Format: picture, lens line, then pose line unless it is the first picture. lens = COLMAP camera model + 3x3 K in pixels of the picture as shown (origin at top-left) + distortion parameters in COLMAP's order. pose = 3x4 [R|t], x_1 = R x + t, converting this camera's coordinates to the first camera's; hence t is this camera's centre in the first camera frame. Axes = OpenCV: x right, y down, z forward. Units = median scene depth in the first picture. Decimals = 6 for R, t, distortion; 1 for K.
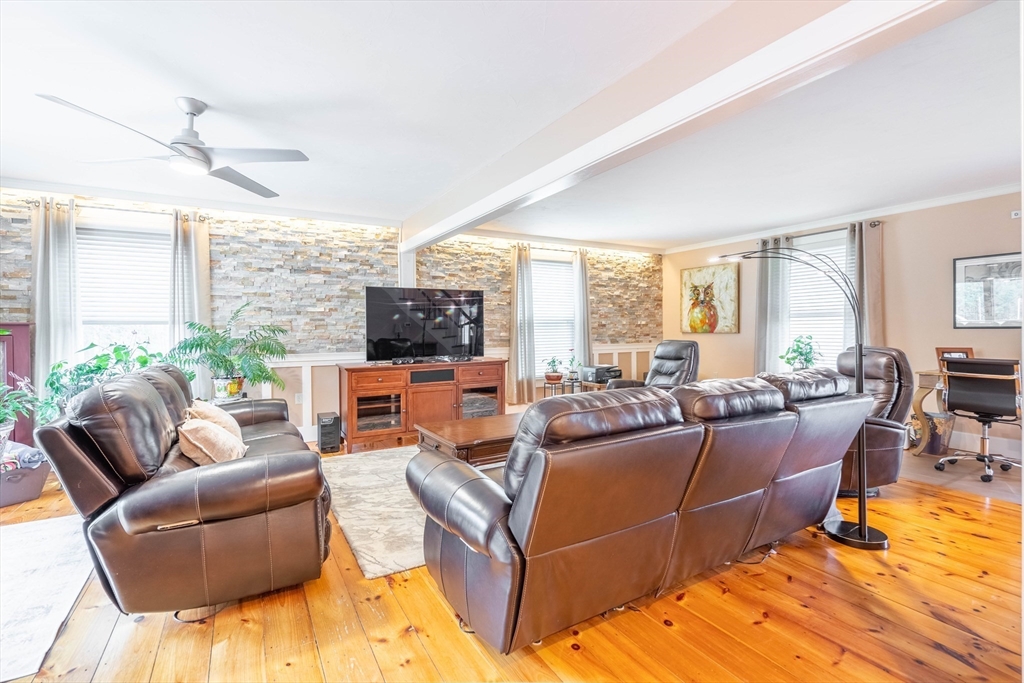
lens RADIAL K [[473.2, 0, 502.8], [0, 473.2, 333.9], [0, 0, 1]] dist [-0.006563, 0.002936]
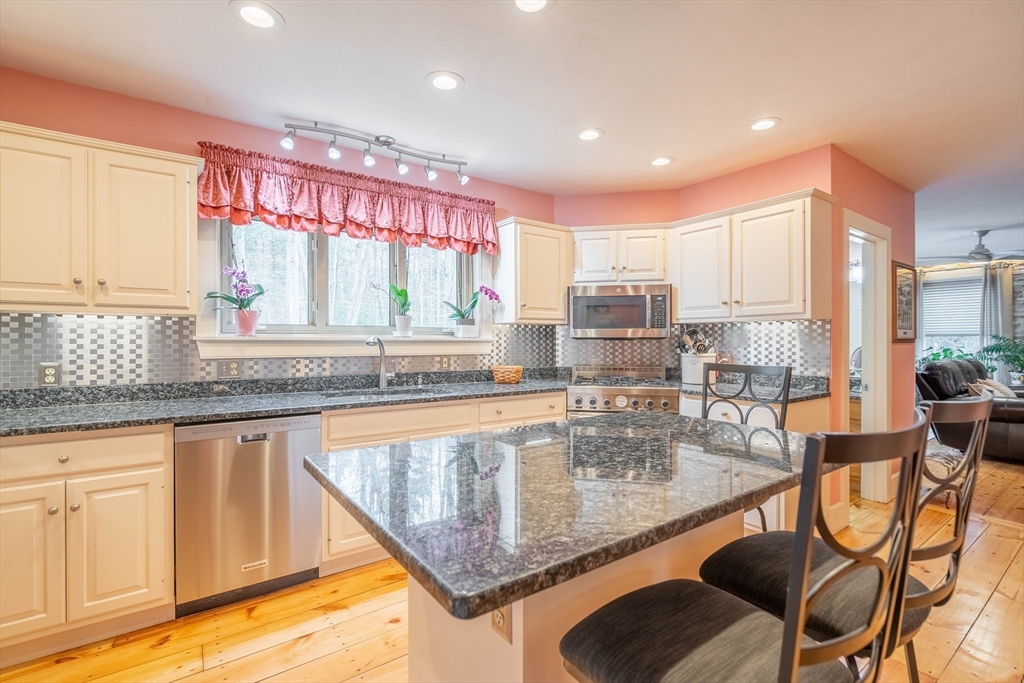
lens RADIAL K [[473.2, 0, 516.6], [0, 473.2, 341.8], [0, 0, 1]] dist [-0.006563, 0.002936]
pose [[0.131865, 0.009438, -0.991223, 0.642810], [-0.009552, 0.999920, 0.008250, 0.000580], [0.991222, 0.008380, 0.131945, -0.733803]]
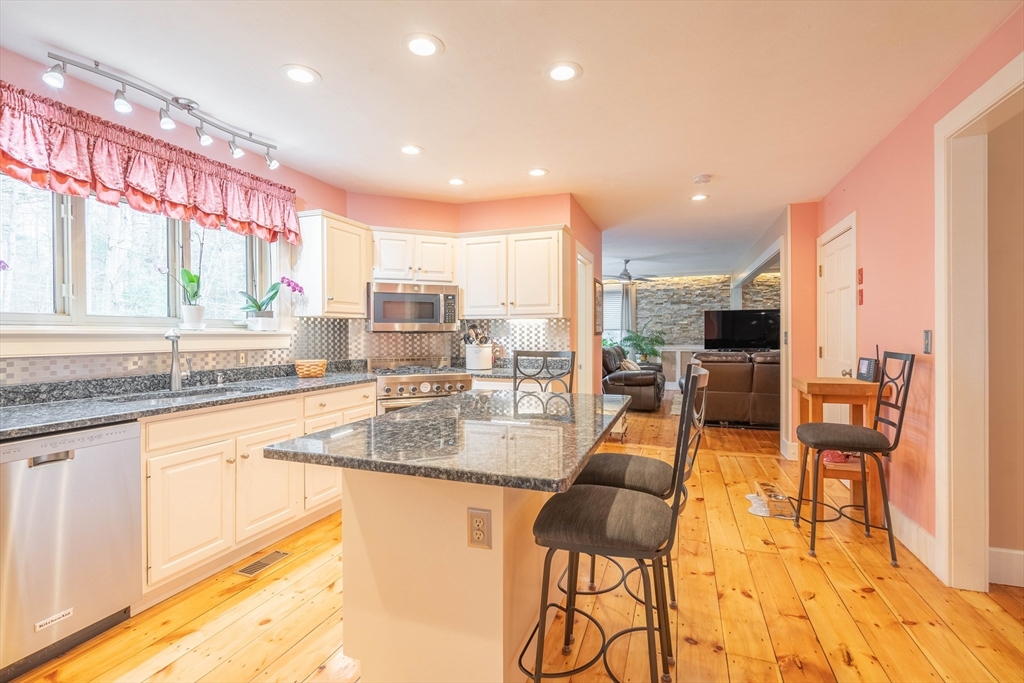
lens RADIAL K [[473.2, 0, 532.3], [0, 473.2, 339.3], [0, 0, 1]] dist [-0.006563, 0.002936]
pose [[0.689493, 0.014446, -0.724148, 0.666964], [-0.009205, 0.999895, 0.011183, 0.001903], [0.724234, -0.001045, 0.689554, -0.900350]]
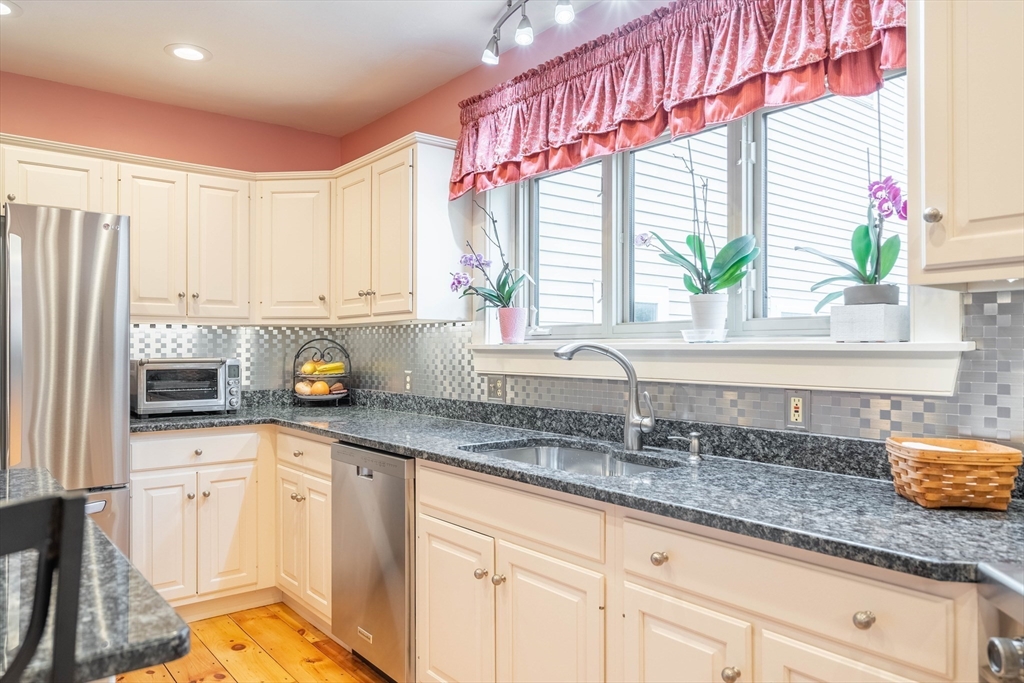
lens RADIAL K [[701.9, 0, 544.8], [0, 701.9, 353.6], [0, 0, 1]] dist [-0.009333, 0.002591]
pose [[-0.980522, 0.000119, -0.196408, 0.151200], [-0.002119, 0.999935, 0.011182, 0.002897], [0.196397, 0.011381, -0.980458, -0.394737]]
